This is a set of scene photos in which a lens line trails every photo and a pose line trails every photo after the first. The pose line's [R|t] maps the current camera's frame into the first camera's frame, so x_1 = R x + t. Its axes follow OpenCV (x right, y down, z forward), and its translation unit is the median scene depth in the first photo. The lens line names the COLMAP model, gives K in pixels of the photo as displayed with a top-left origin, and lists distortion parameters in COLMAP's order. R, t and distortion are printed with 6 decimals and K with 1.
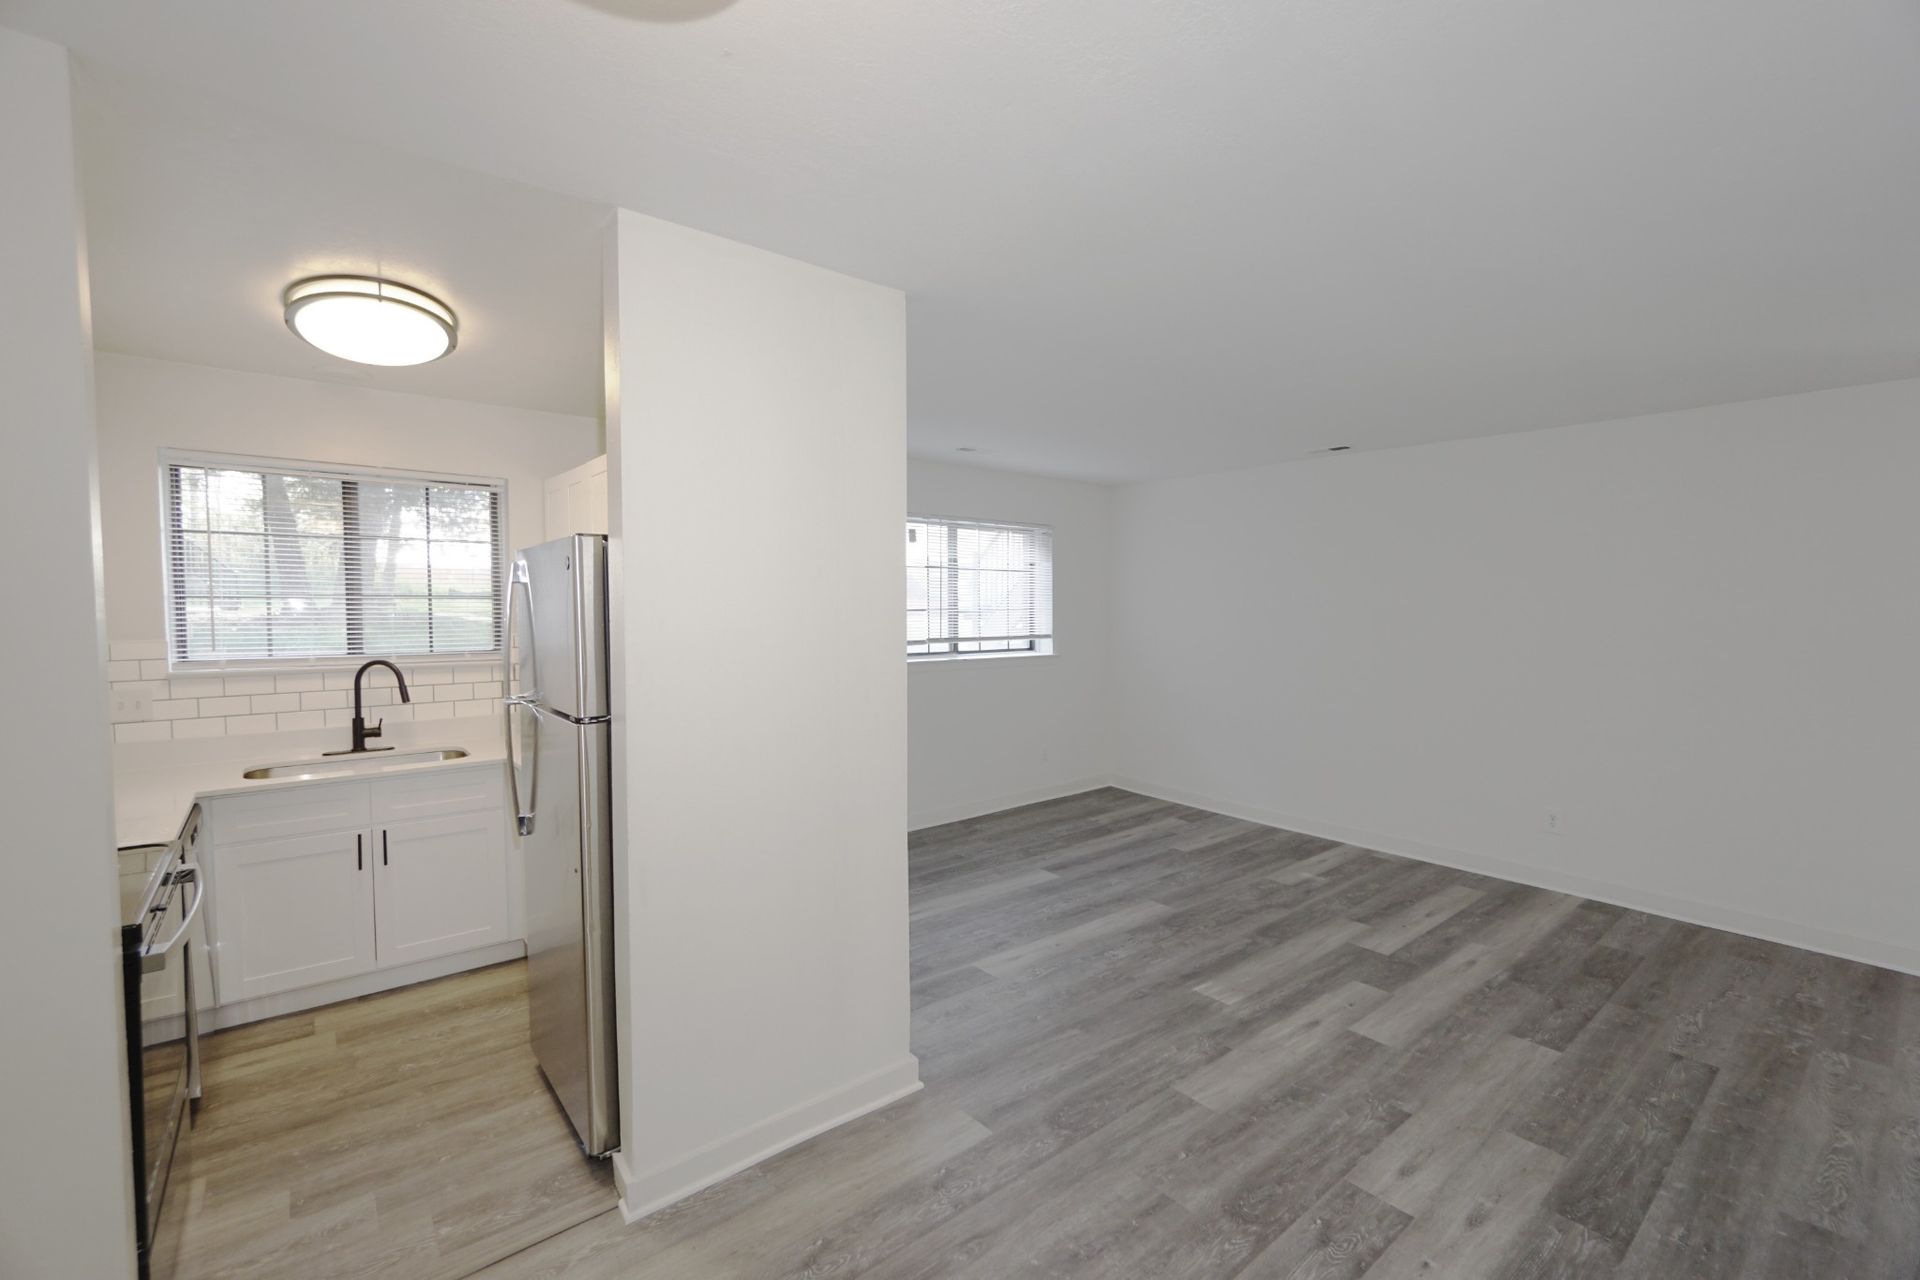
lens RADIAL K [[849.2, 0, 958.4], [0, 849.2, 639.1], [0, 0, 1]] dist [0.001747, 0.000573]
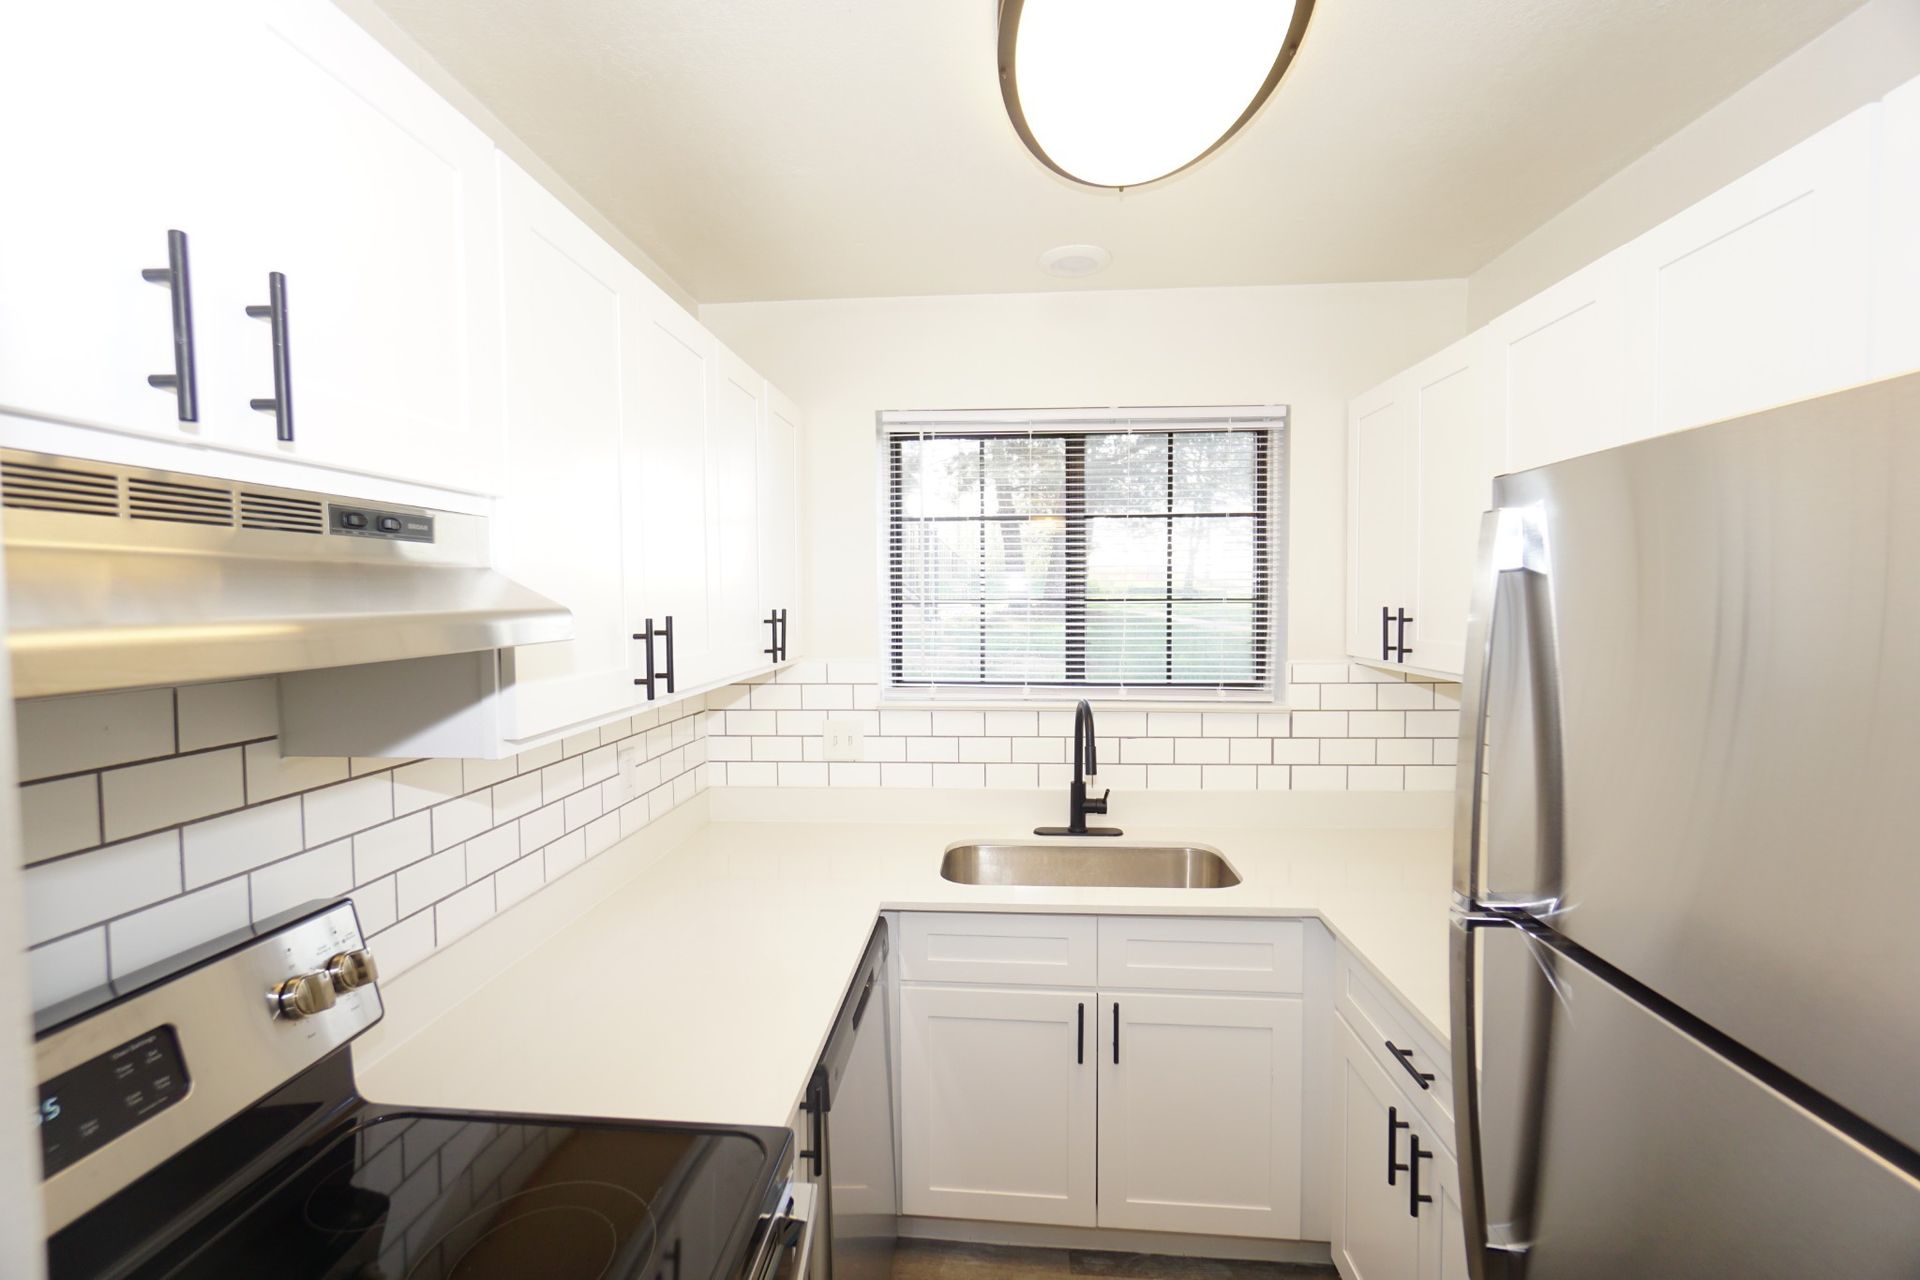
lens RADIAL K [[849.2, 0, 972.6], [0, 849.2, 640.4], [0, 0, 1]] dist [0.001747, 0.000573]
pose [[0.753281, 0.031050, -0.656966, -0.334695], [-0.024948, 0.999515, 0.018634, -0.029749], [0.657226, 0.002353, 0.753690, 0.442684]]
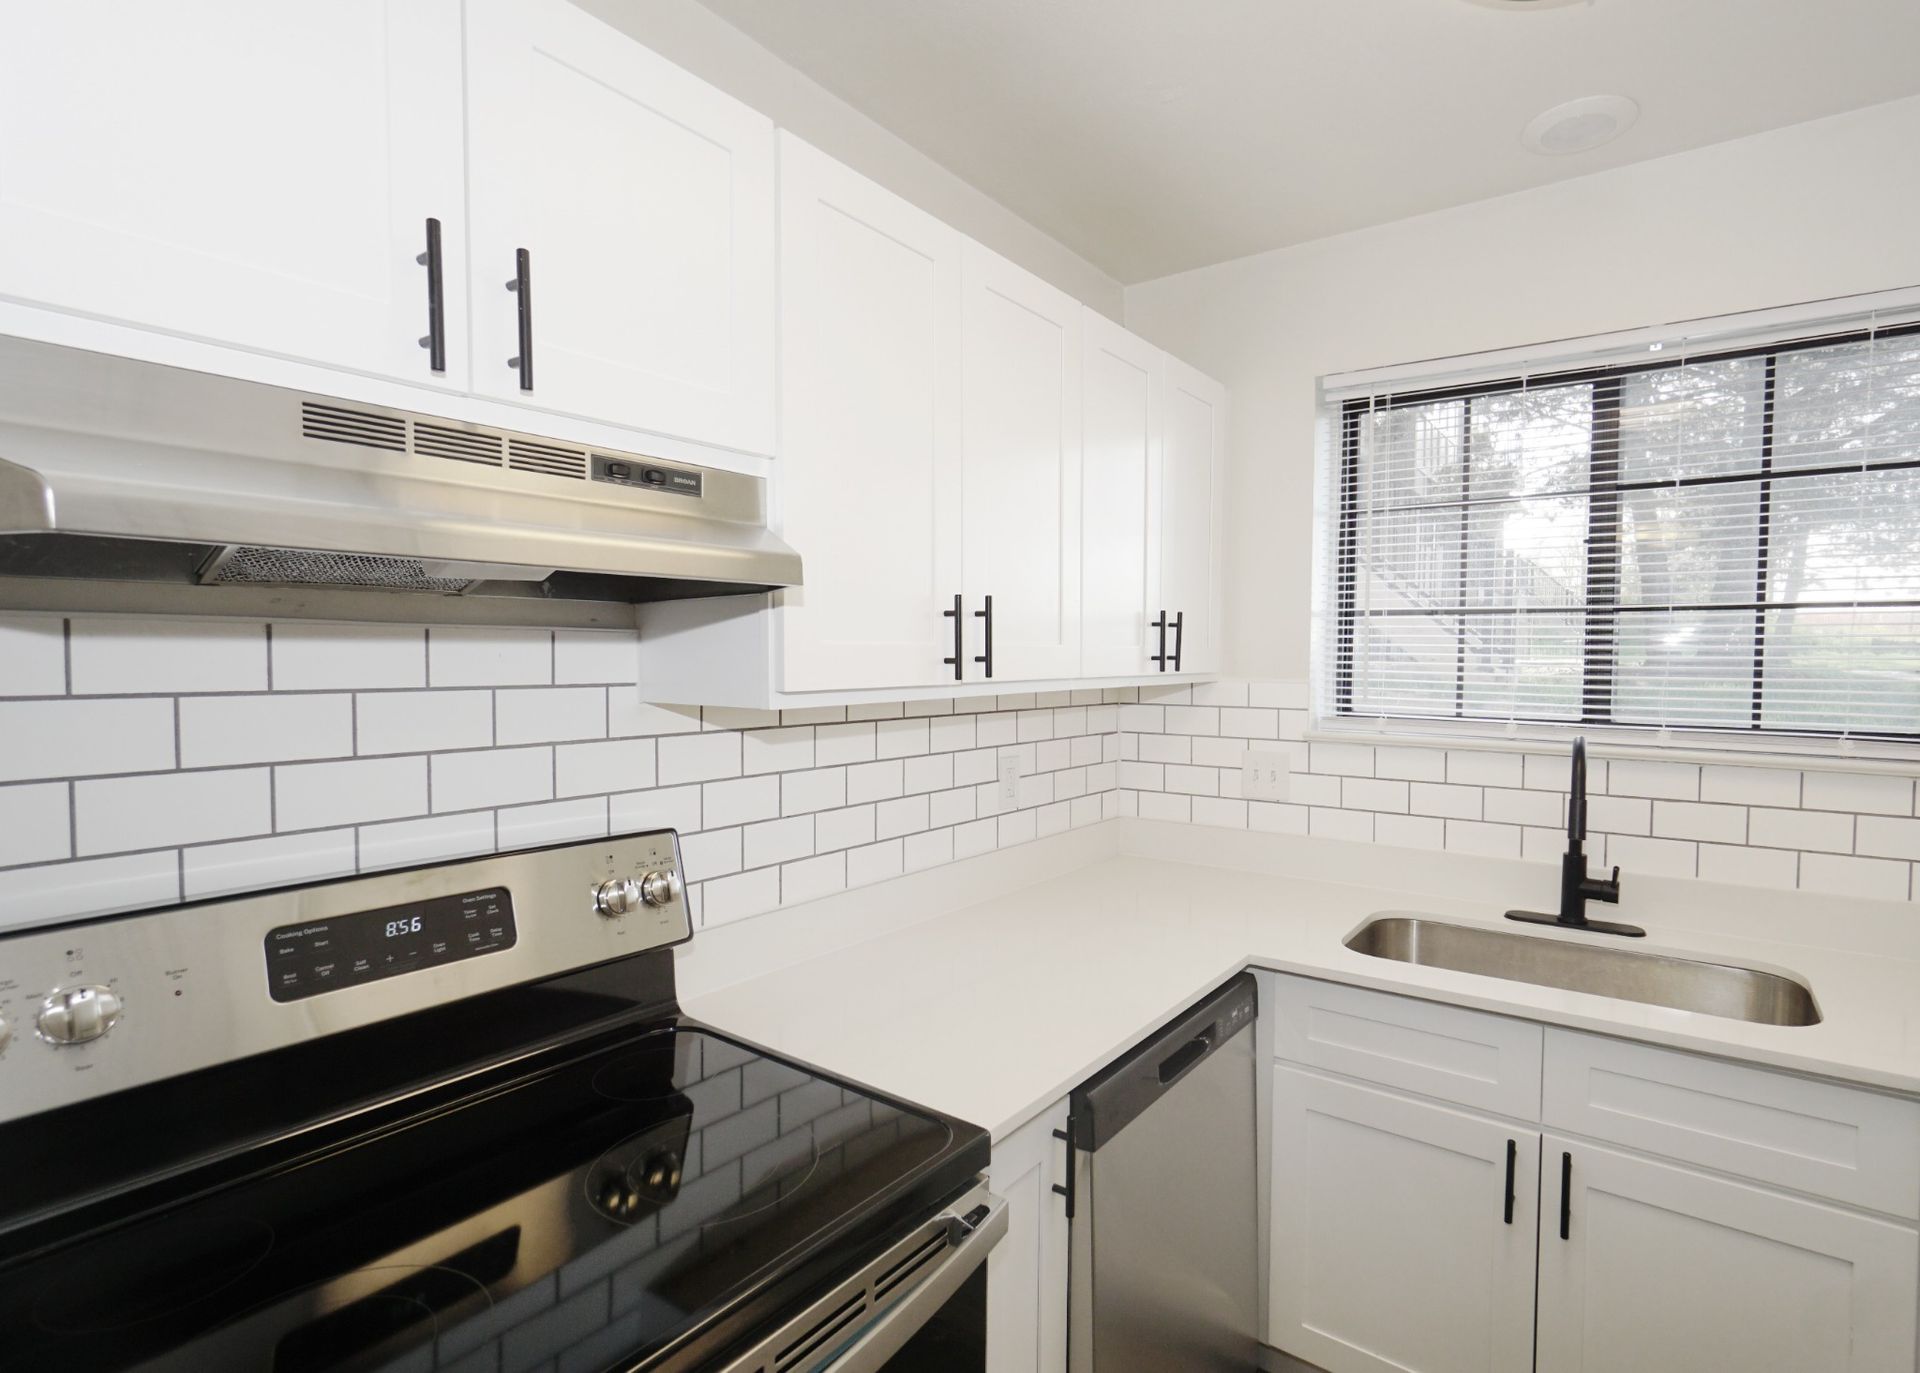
lens RADIAL K [[969.1, 0, 1025.3], [0, 969.1, 695.5], [0, 0, 1]] dist [-0.001115, -0.000579]
pose [[0.307562, 0.043644, -0.950527, -0.286749], [-0.046142, 0.998456, 0.030915, 0.000490], [0.950409, 0.034351, 0.309101, 0.535118]]
